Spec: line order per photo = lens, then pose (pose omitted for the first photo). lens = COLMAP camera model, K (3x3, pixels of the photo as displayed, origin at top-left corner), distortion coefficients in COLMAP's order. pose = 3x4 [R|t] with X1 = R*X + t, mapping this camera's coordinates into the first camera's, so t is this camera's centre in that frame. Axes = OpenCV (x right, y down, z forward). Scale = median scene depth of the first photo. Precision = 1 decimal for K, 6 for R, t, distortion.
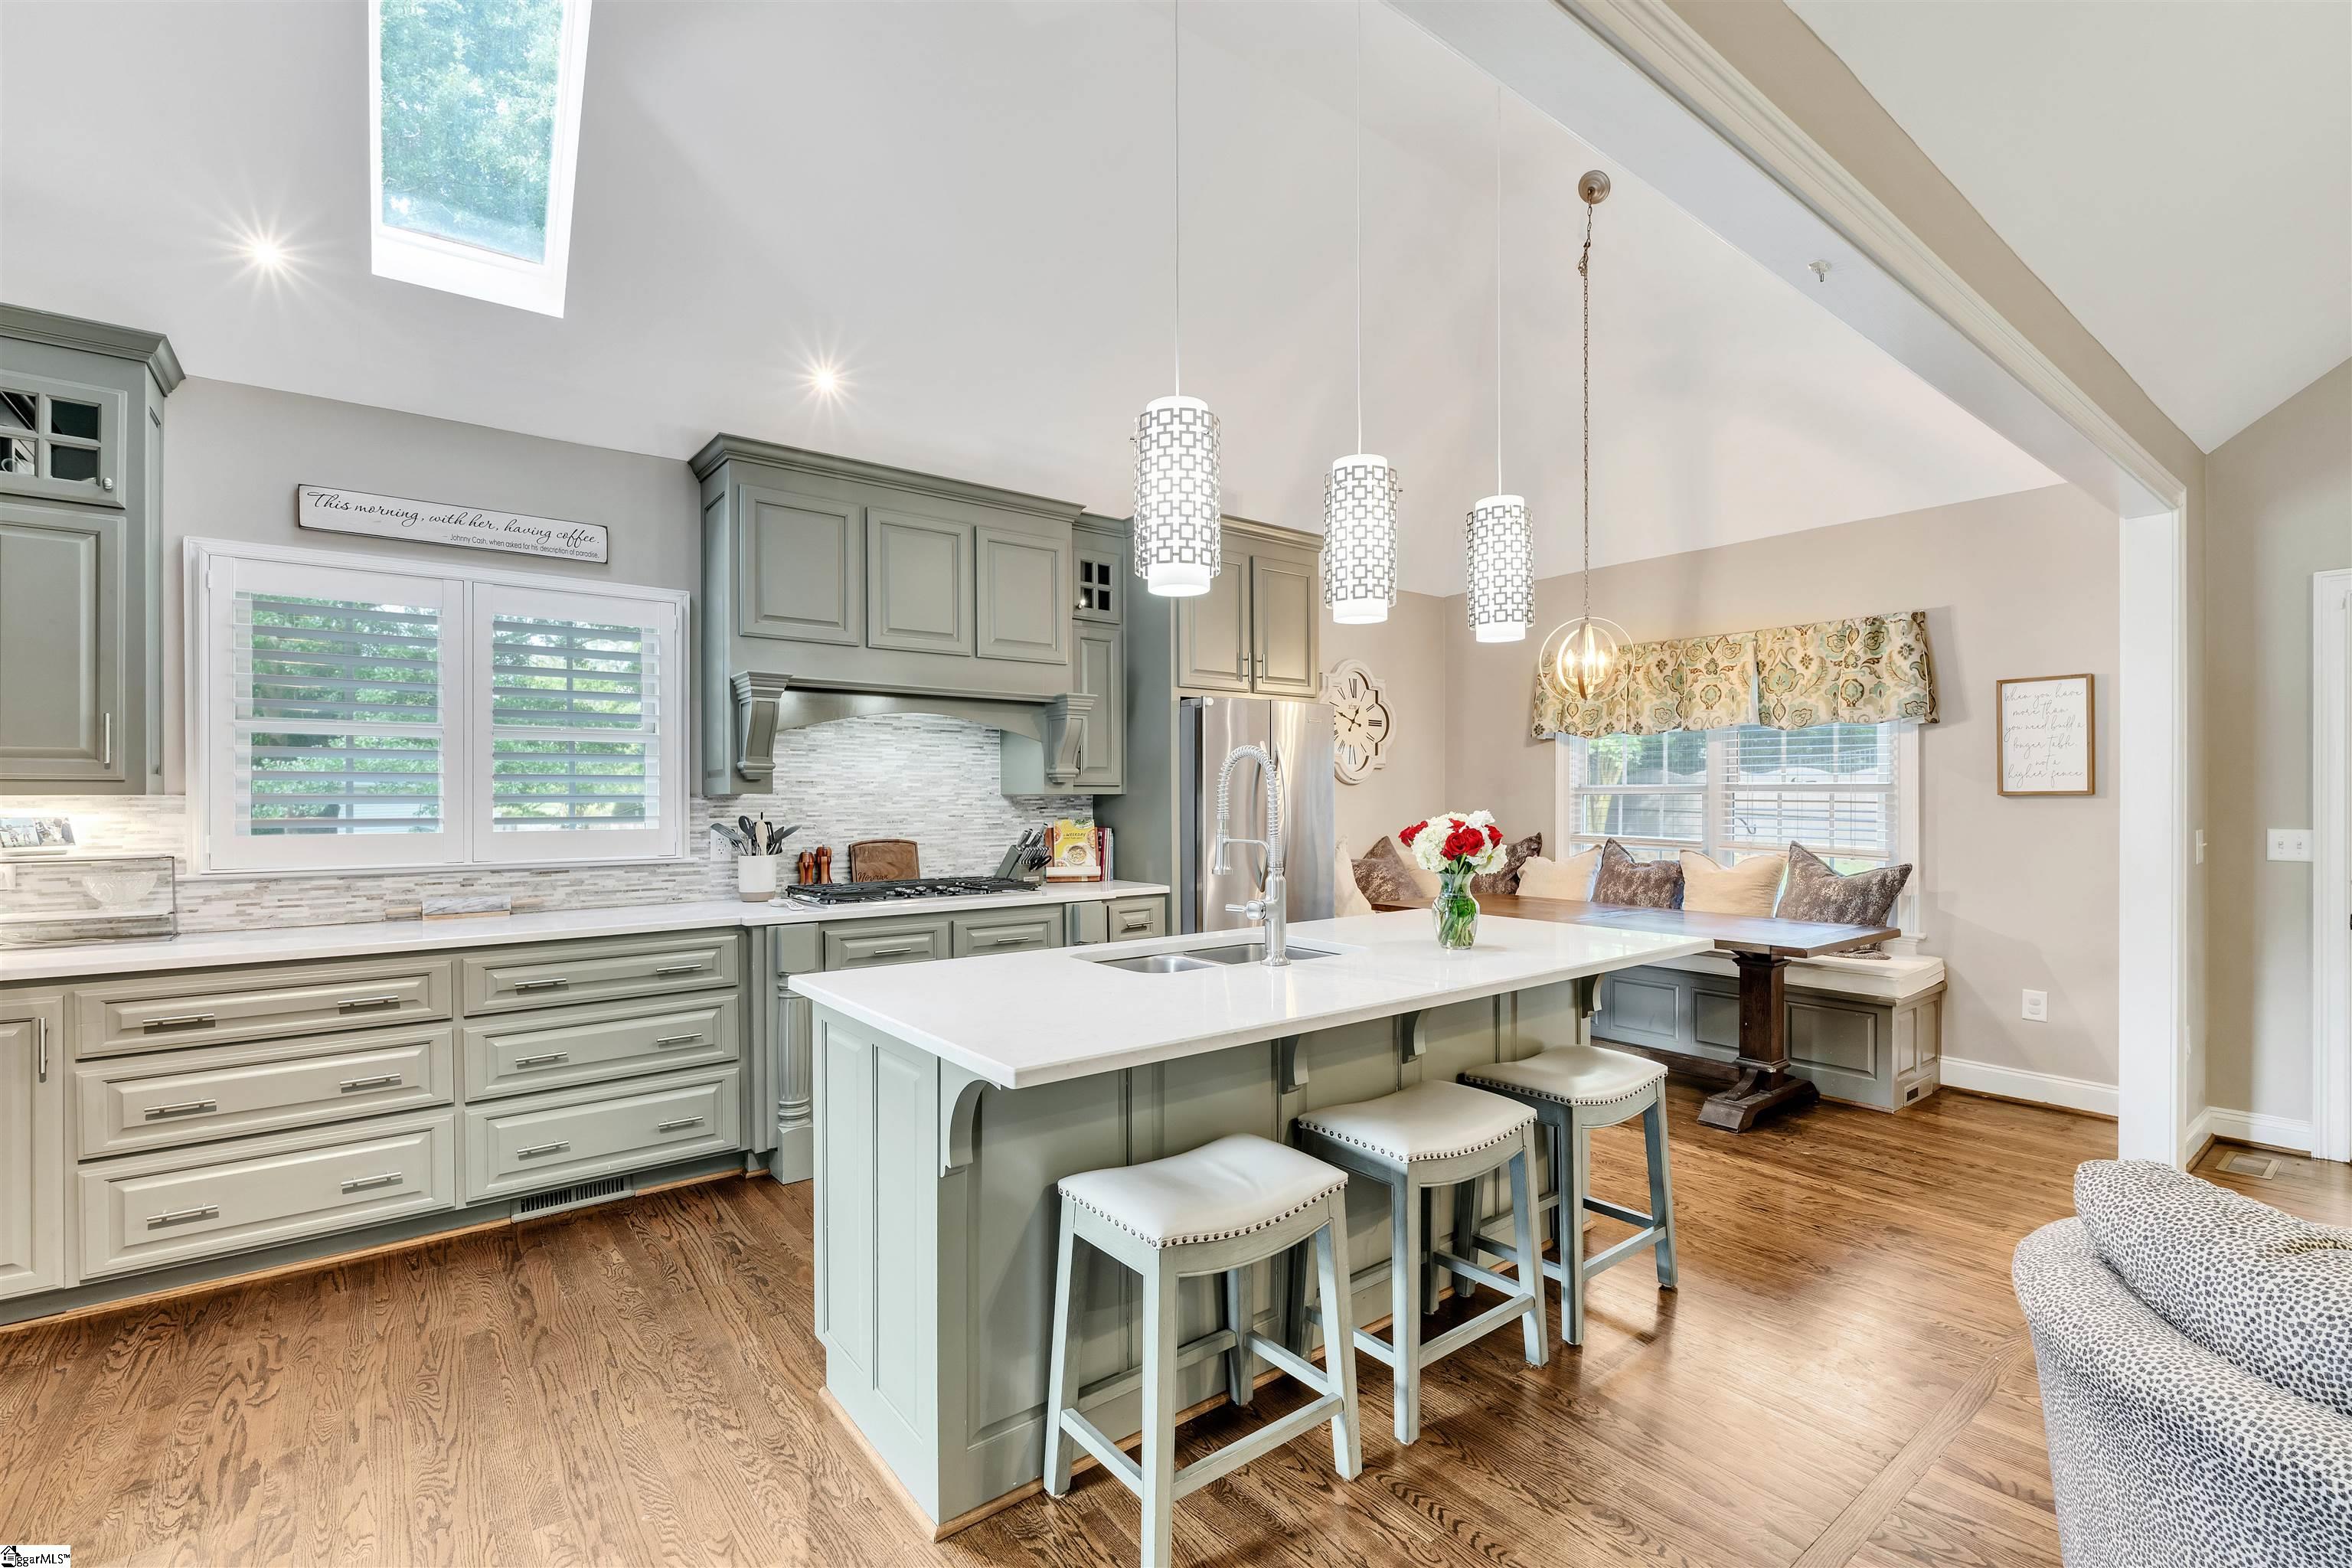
lens RADIAL K [[1042.0, 0, 1166.7], [0, 1042.0, 801.6], [0, 0, 1]] dist [-0.004478, 0.000413]
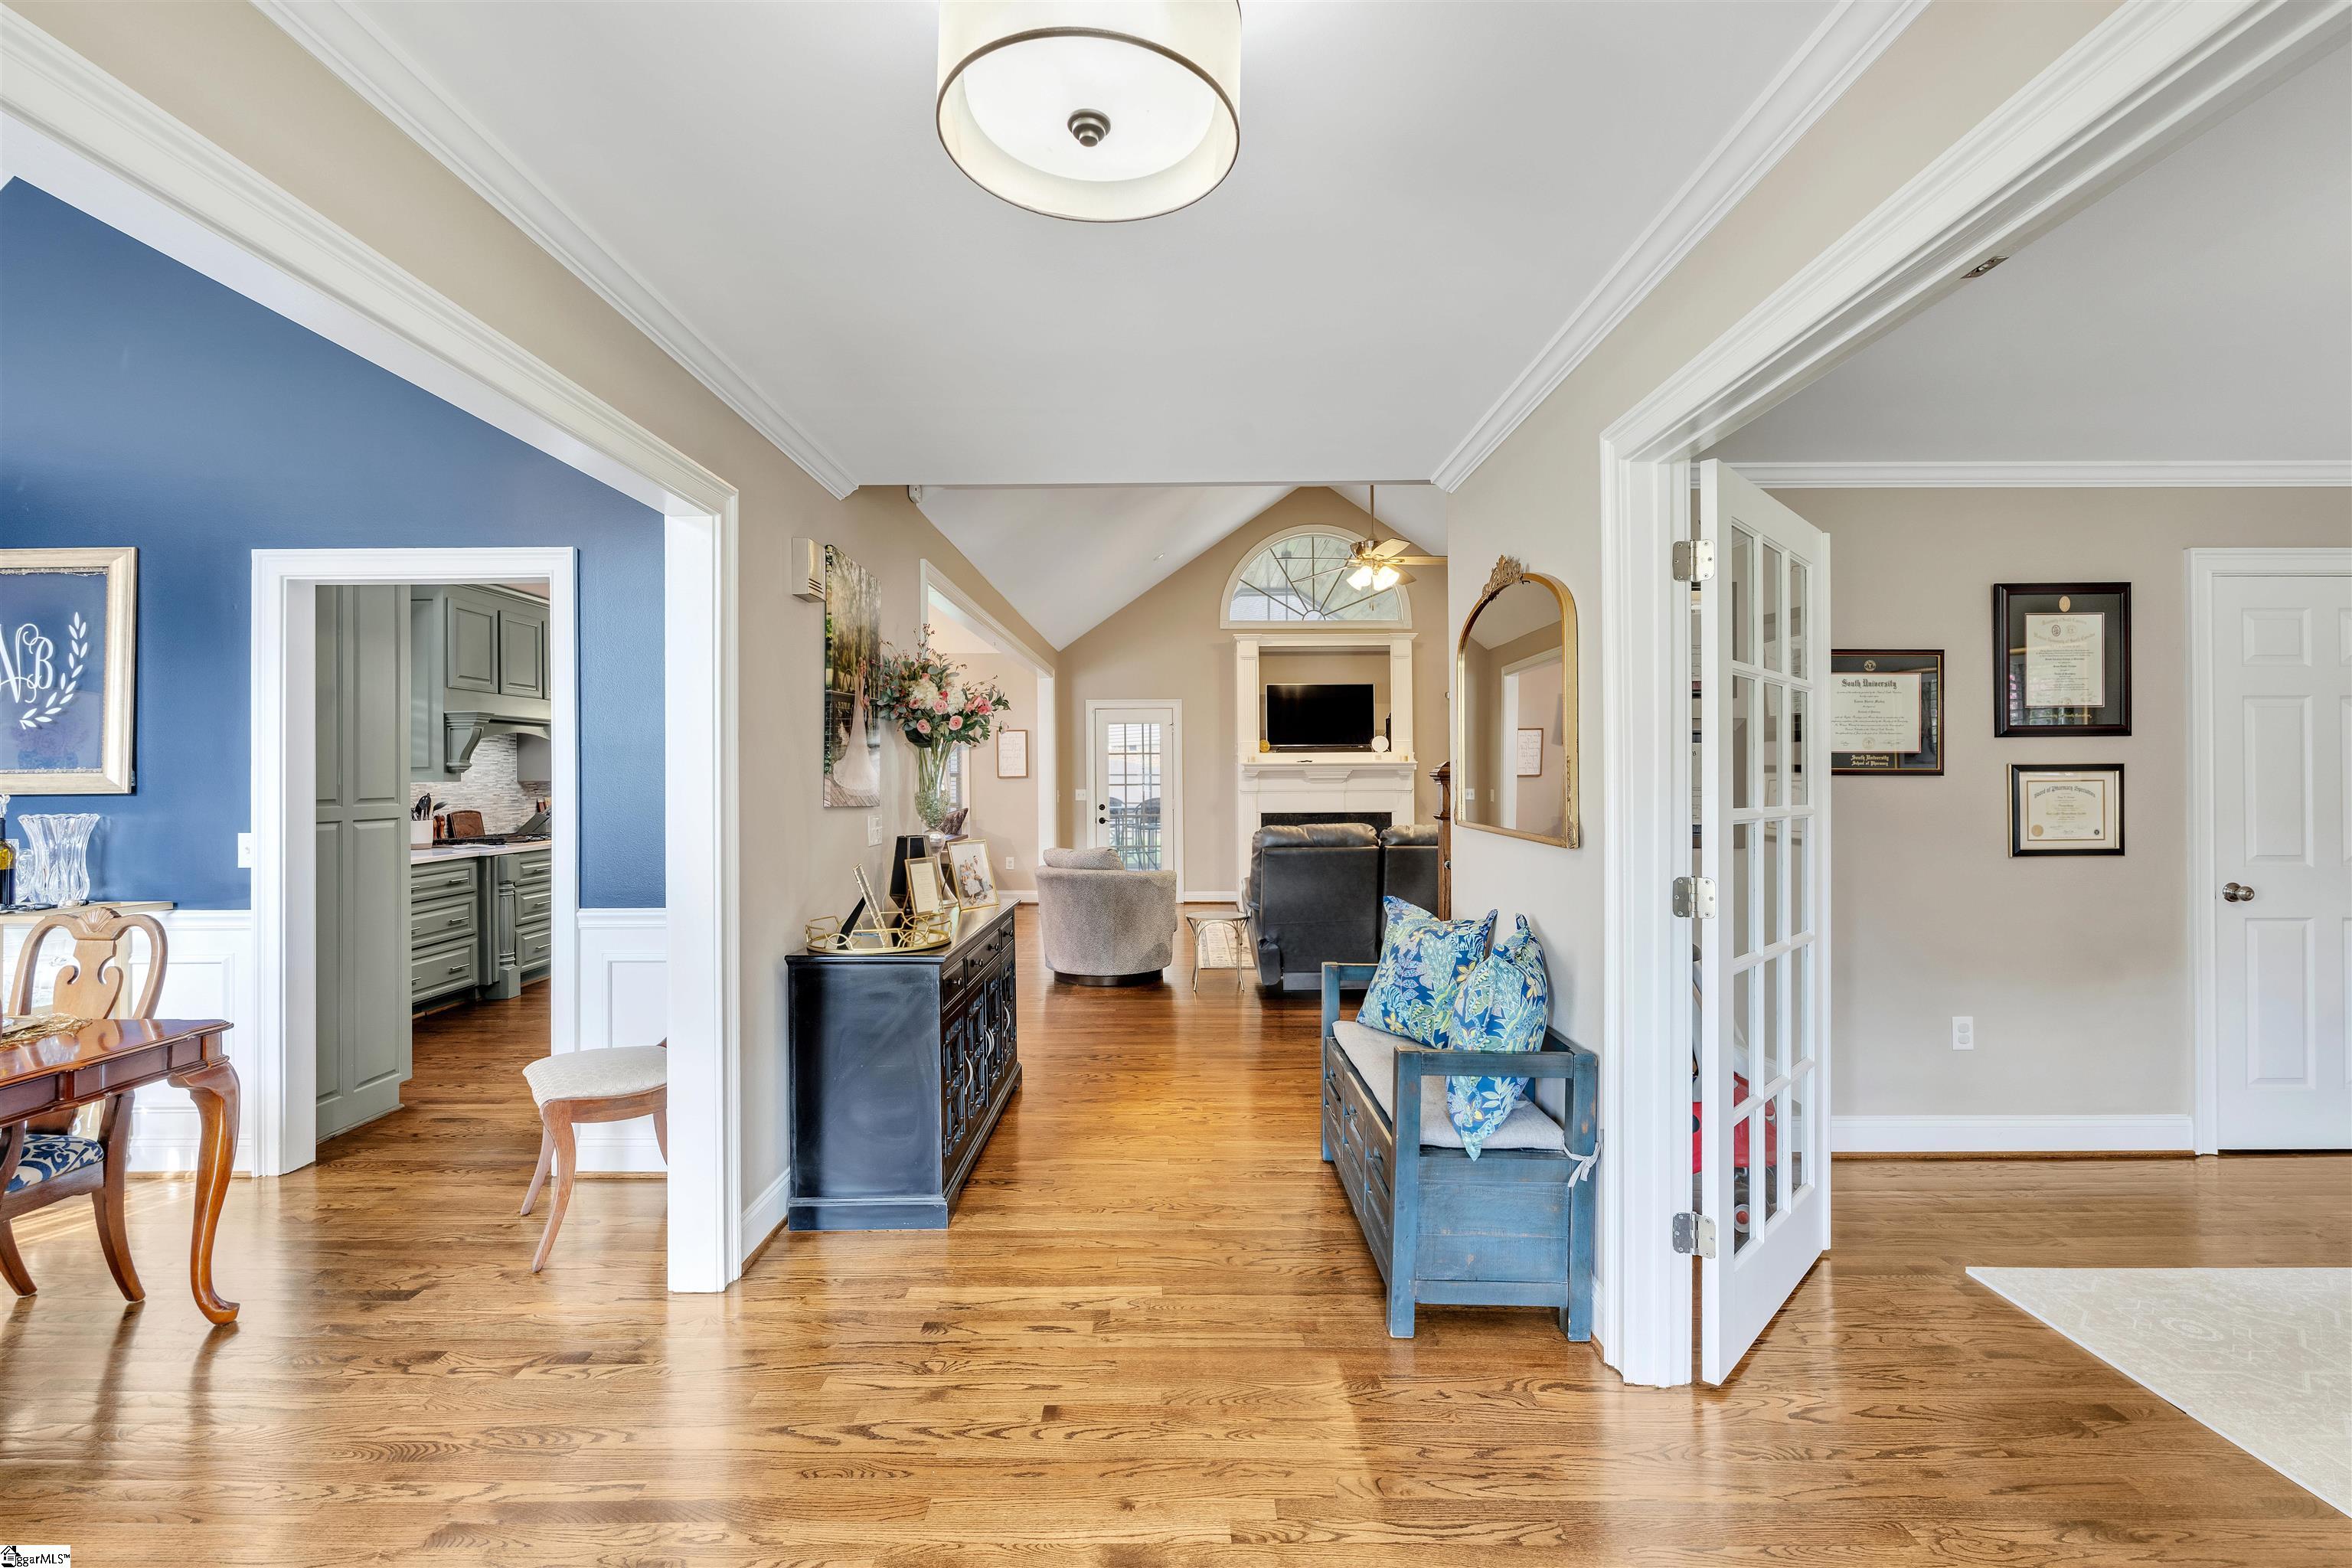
lens RADIAL K [[1042.0, 0, 1158.7], [0, 1042.0, 770.5], [0, 0, 1]] dist [-0.004478, 0.000413]
pose [[0.624368, 0.000198, 0.781130, -0.897786], [0.010874, 0.999901, -0.008946, 0.001710], [-0.781055, 0.014079, 0.624304, -0.840134]]
